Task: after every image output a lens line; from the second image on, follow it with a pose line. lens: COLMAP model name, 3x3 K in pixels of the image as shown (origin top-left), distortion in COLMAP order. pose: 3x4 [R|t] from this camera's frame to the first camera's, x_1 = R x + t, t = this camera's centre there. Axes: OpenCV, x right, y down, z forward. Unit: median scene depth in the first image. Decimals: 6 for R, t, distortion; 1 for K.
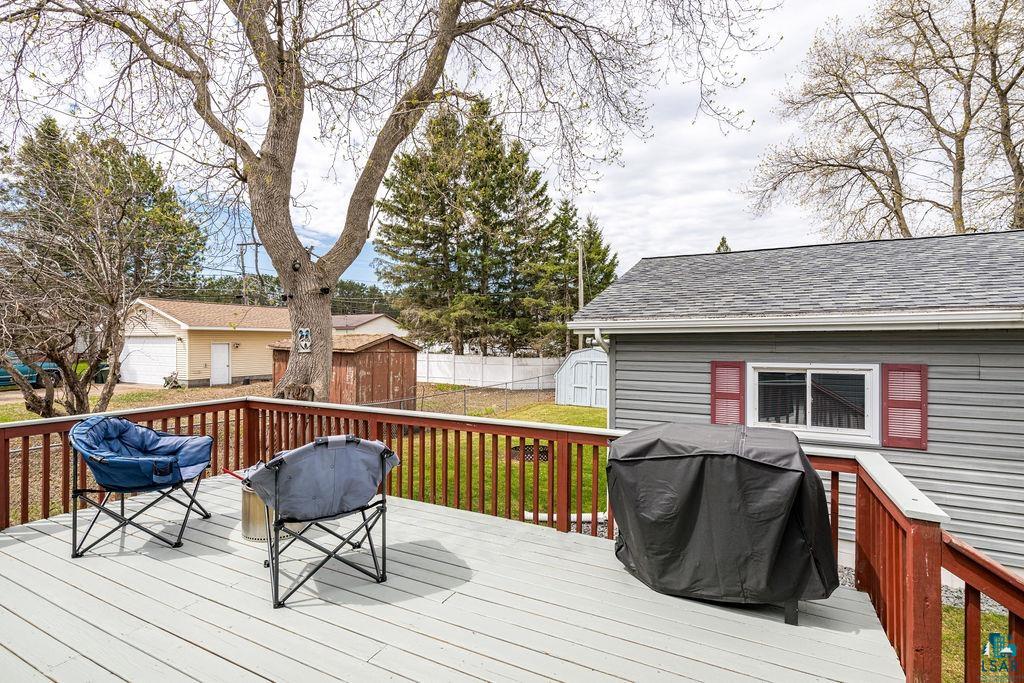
lens RADIAL K [[500.1, 0, 505.5], [0, 500.1, 338.2], [0, 0, 1]] dist [-0.000860, 0.001893]
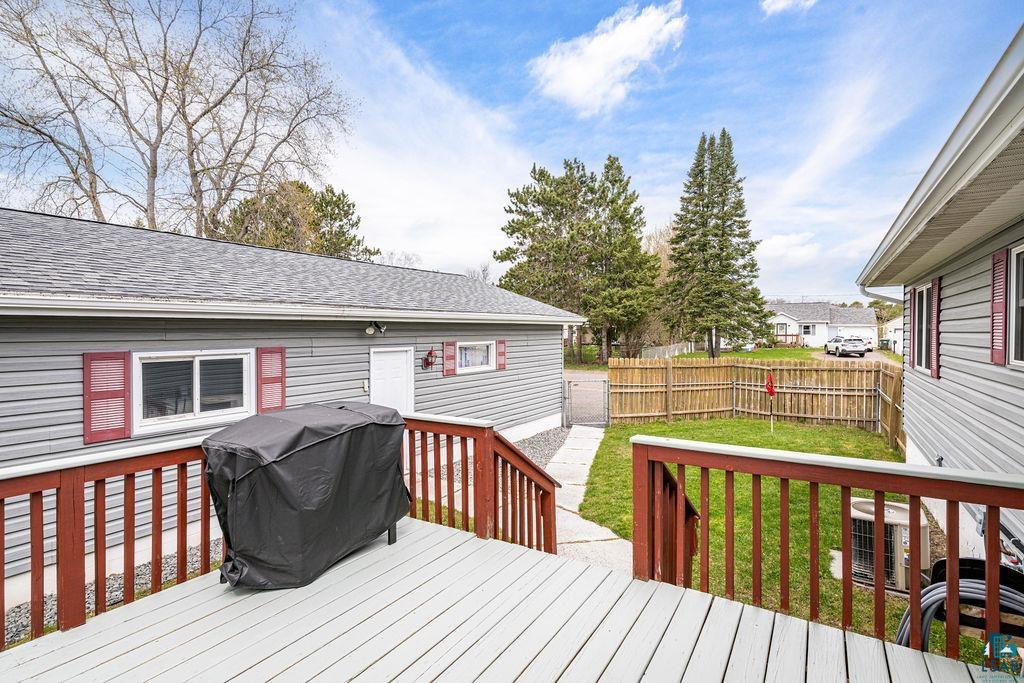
lens RADIAL K [[500.1, 0, 514.4], [0, 500.1, 335.8], [0, 0, 1]] dist [-0.000860, 0.001893]
pose [[0.055096, -0.007992, 0.998449, -0.372750], [-0.005382, 0.999951, 0.008301, 0.009498], [-0.998467, -0.005831, 0.055051, 0.324070]]
